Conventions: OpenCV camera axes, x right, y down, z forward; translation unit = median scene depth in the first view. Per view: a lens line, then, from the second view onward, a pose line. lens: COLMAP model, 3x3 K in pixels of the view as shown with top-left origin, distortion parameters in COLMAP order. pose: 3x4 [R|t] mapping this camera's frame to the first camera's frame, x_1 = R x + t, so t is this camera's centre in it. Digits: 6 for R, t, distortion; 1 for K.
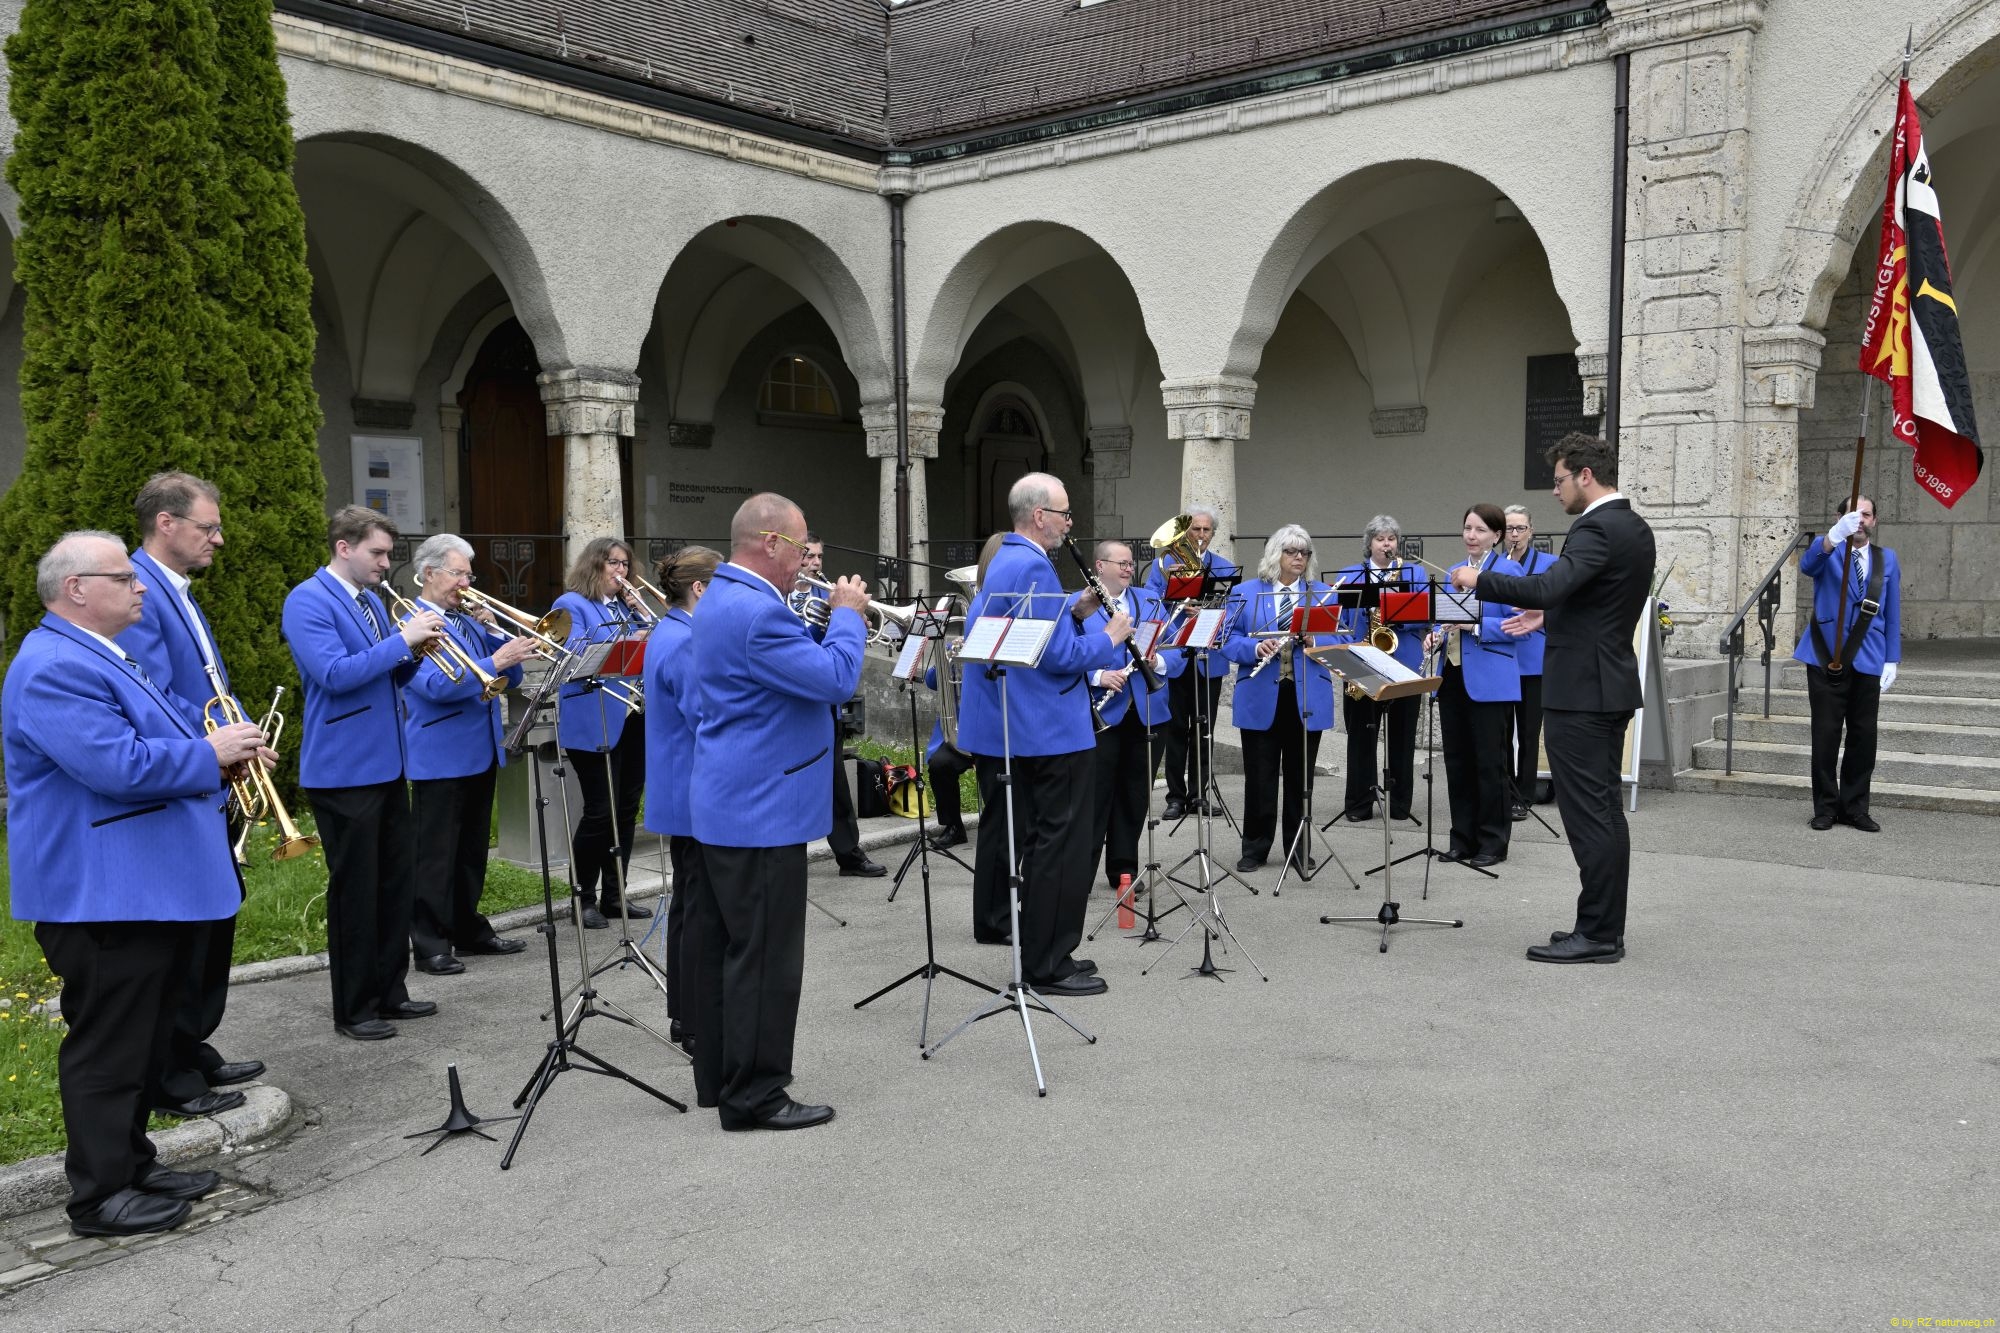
lens RADIAL K [[1690.3, 0, 1072.3], [0, 1690.3, 750.3], [0, 0, 1]] dist [-0.020070, 0.010241]
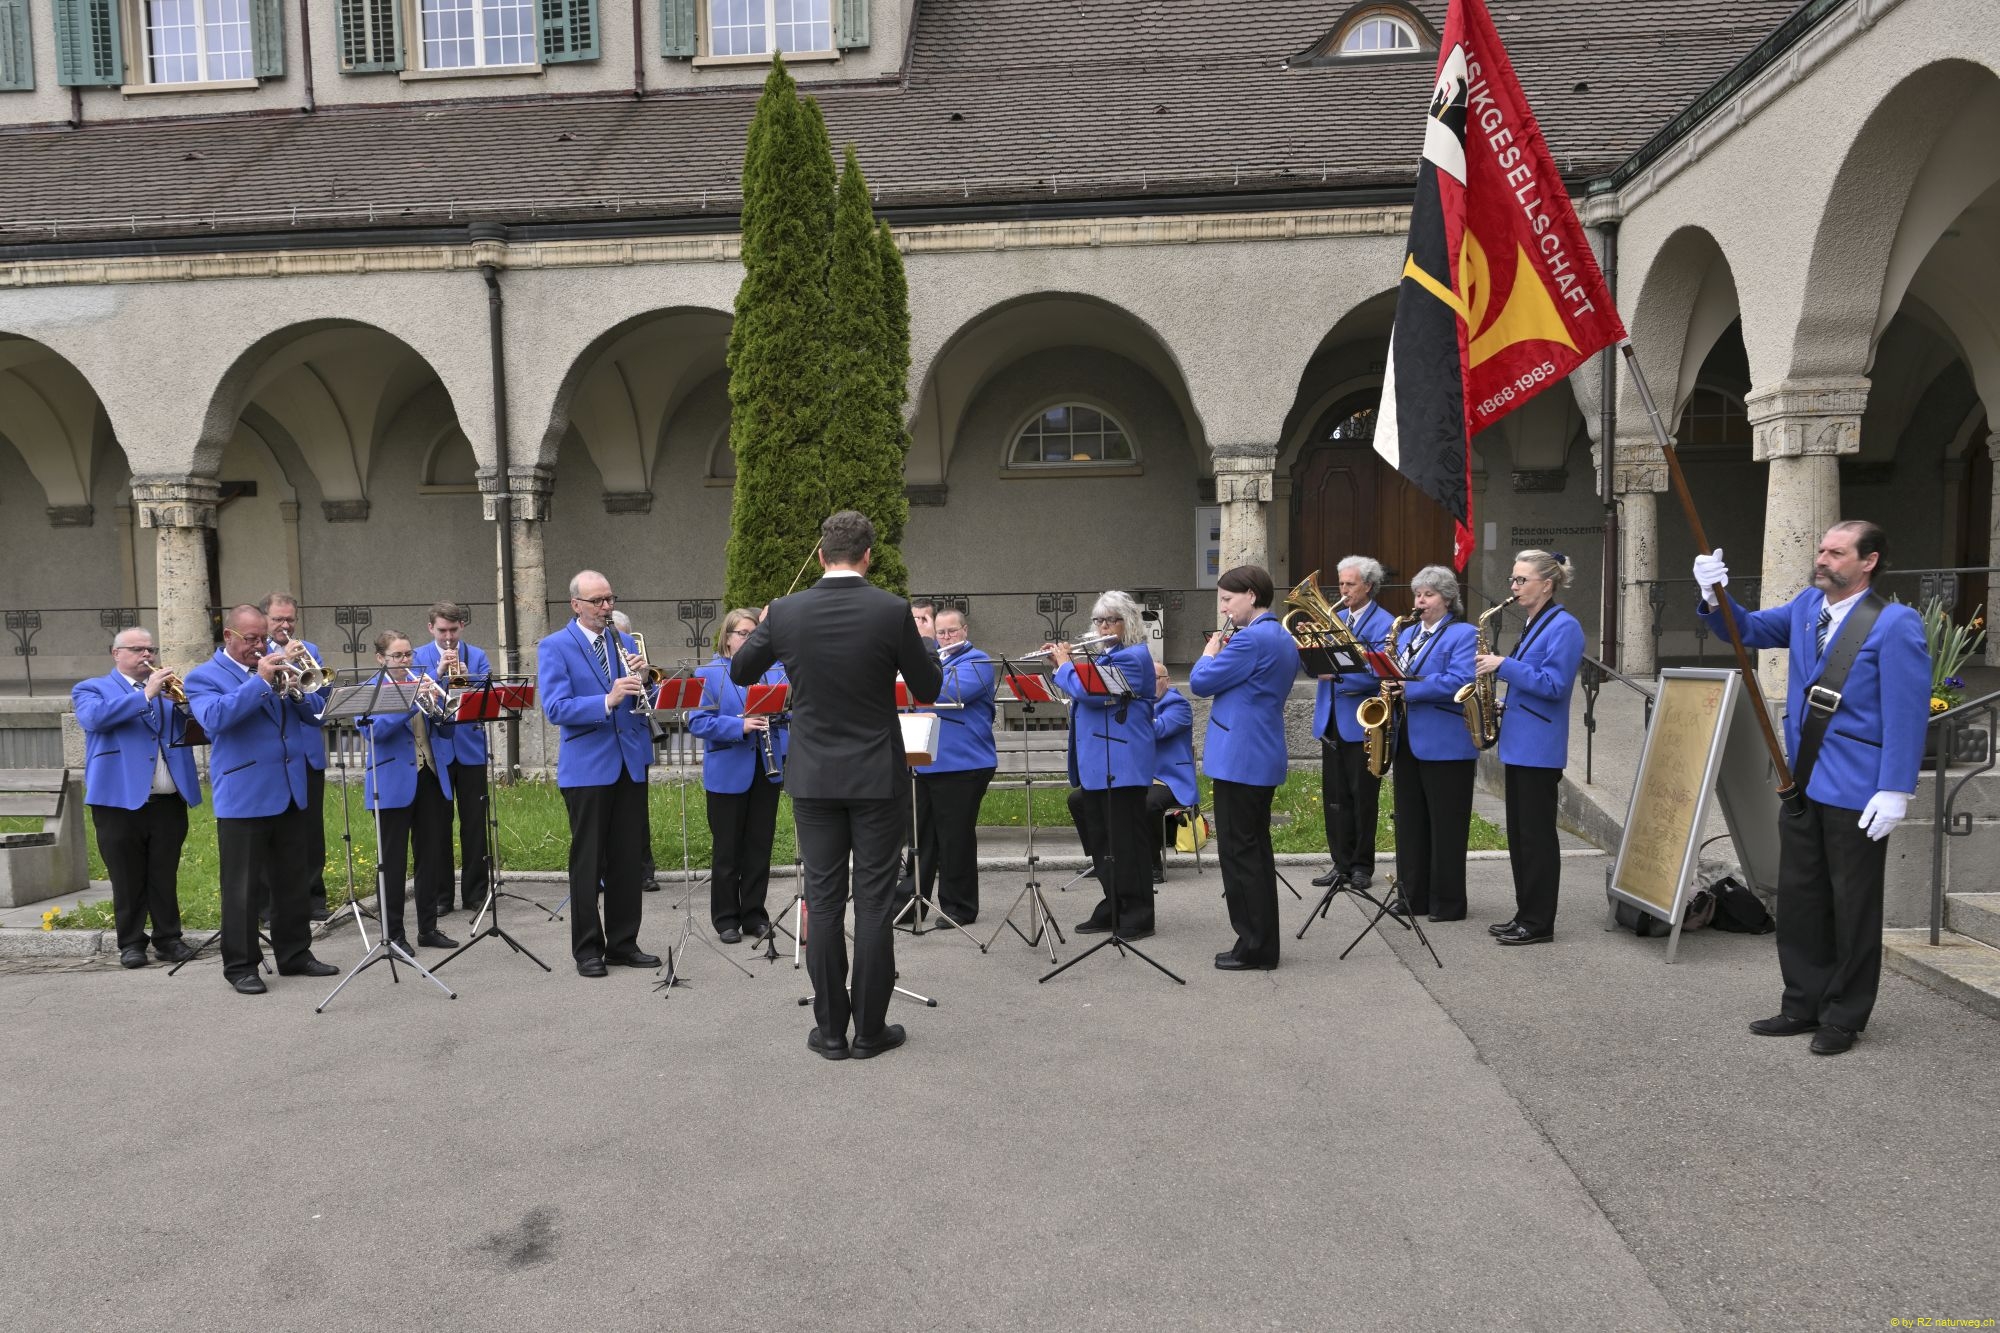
lens RADIAL K [[1506.4, 0, 989.6], [0, 1506.4, 746.5], [0, 0, 1]] dist [-0.008001, 0.004244]
pose [[0.547242, 0.070251, -0.834021, 0.526747], [-0.072891, 0.996685, 0.036125, -0.043817], [0.833794, 0.041024, 0.550549, 0.293352]]
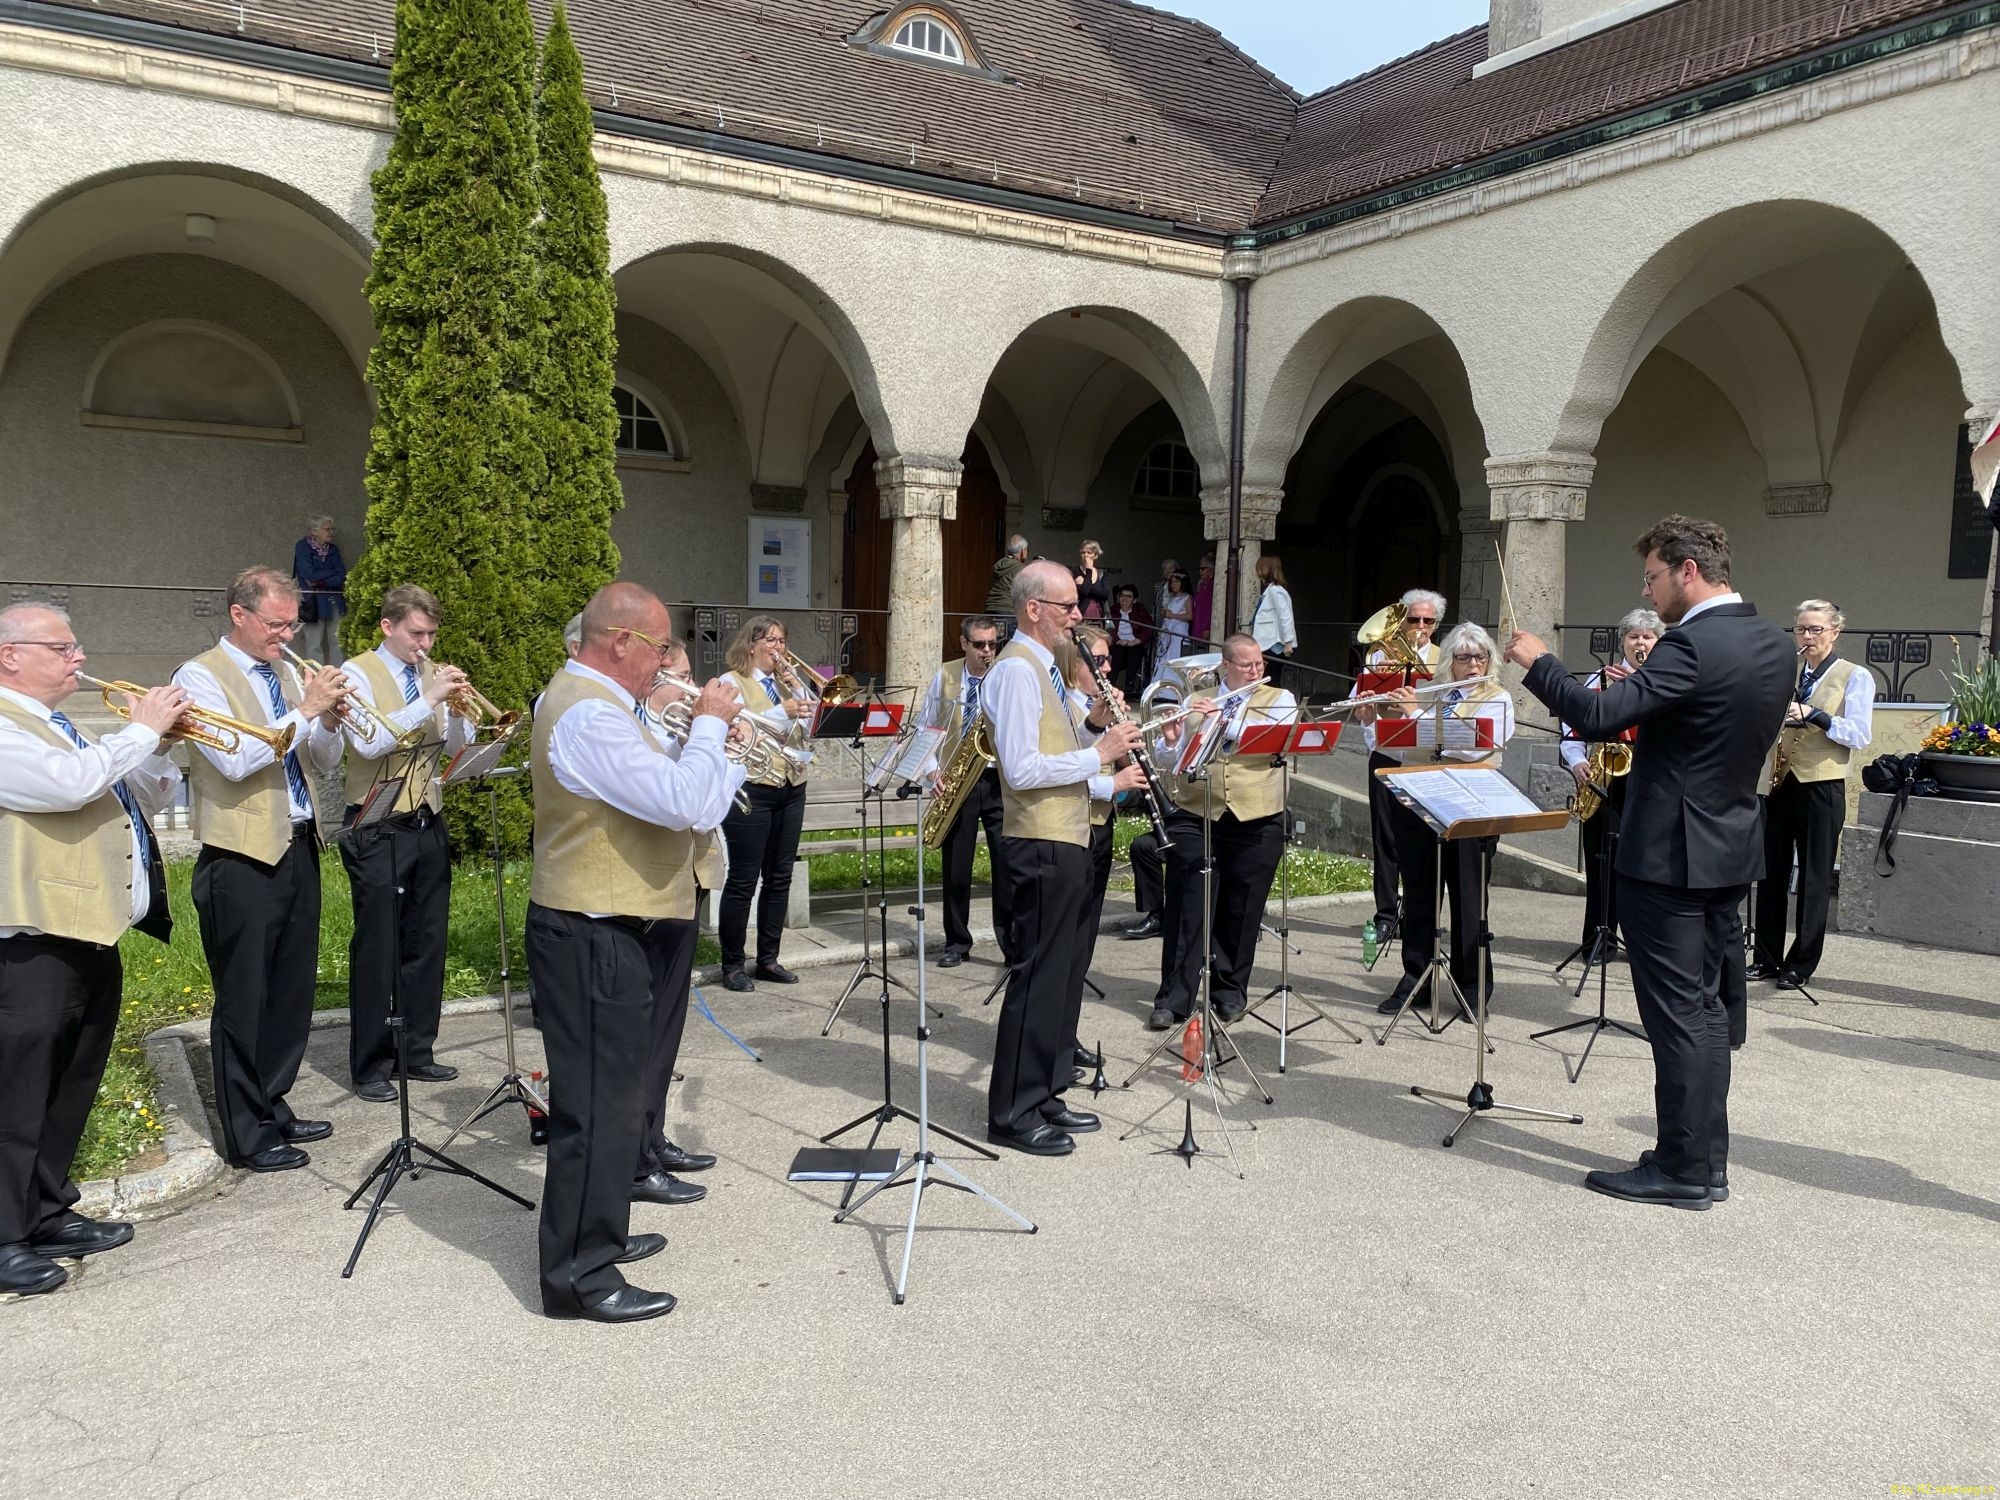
lens RADIAL K [[1558.2, 0, 992.6], [0, 1558.2, 781.2], [0, 0, 1]] dist [0.016090, -0.018569]
pose [[0.935662, 0.056916, -0.348279, 0.117391], [-0.063791, 0.997929, -0.008296, -0.015579], [0.347085, 0.029980, 0.937354, 0.100721]]
